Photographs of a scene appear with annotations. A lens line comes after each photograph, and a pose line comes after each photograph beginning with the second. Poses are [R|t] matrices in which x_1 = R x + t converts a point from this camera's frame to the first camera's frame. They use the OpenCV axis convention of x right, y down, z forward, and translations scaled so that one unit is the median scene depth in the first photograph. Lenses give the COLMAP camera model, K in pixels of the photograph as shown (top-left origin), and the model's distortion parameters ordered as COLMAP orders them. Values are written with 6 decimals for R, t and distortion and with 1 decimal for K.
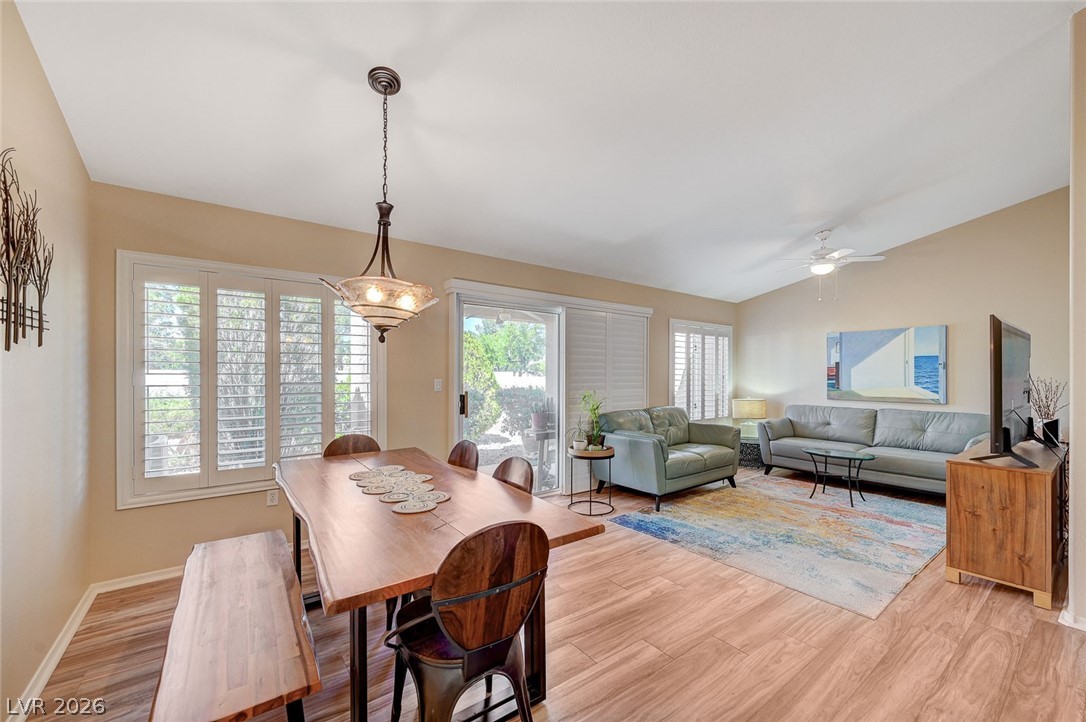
lens RADIAL K [[427.6, 0, 550.9], [0, 427.6, 374.5], [0, 0, 1]] dist [0.000886, 0.000936]
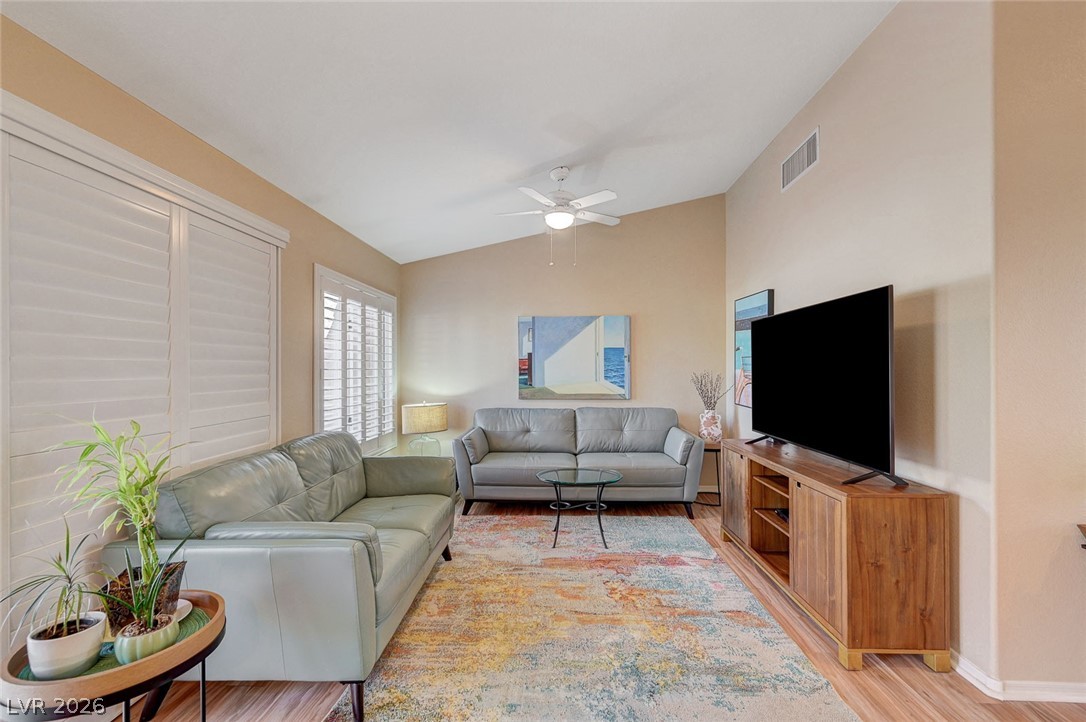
lens RADIAL K [[449.0, 0, 546.9], [0, 449.0, 368.5], [0, 0, 1]] dist [-0.000129, 0.001243]
pose [[0.635885, -0.004013, 0.771773, 0.044495], [0.003281, 0.999992, 0.002496, -0.002025], [-0.771777, 0.000945, 0.635893, 0.614161]]
